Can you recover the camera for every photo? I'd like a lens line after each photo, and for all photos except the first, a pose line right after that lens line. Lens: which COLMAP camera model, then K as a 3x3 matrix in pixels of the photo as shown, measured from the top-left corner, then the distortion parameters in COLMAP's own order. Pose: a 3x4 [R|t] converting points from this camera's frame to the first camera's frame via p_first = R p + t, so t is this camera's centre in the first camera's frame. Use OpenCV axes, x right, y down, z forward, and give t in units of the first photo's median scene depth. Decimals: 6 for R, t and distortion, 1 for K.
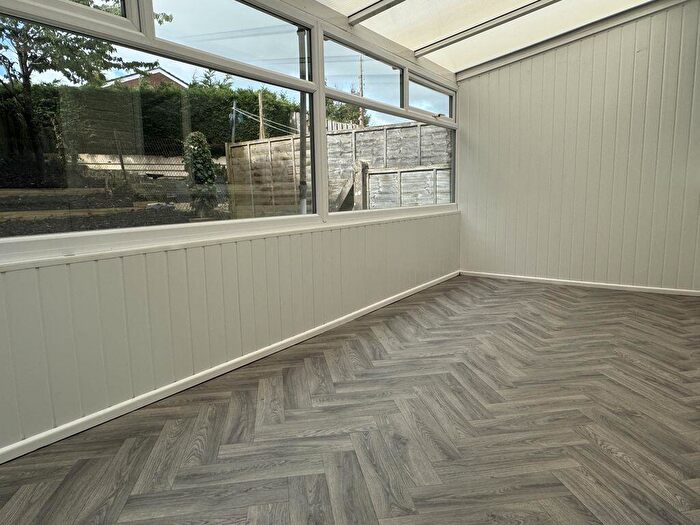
lens RADIAL K [[451.1, 0, 350.1], [0, 451.1, 262.8], [0, 0, 1]] dist [0.006315, 0.002211]
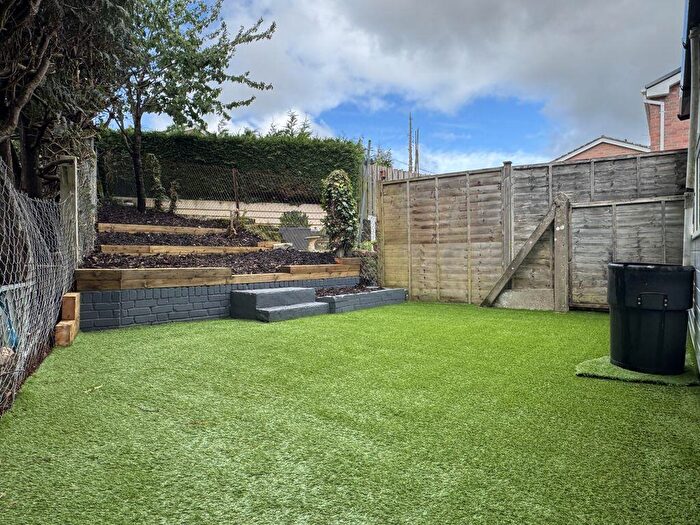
lens RADIAL K [[469.5, 0, 350.1], [0, 469.5, 262.9], [0, 0, 1]] dist [0.004493, -0.000035]
pose [[0.999798, 0.017418, 0.010072, -0.430049], [-0.015864, 0.990323, -0.137870, 0.061511], [-0.012376, 0.137682, 0.990399, 0.038065]]
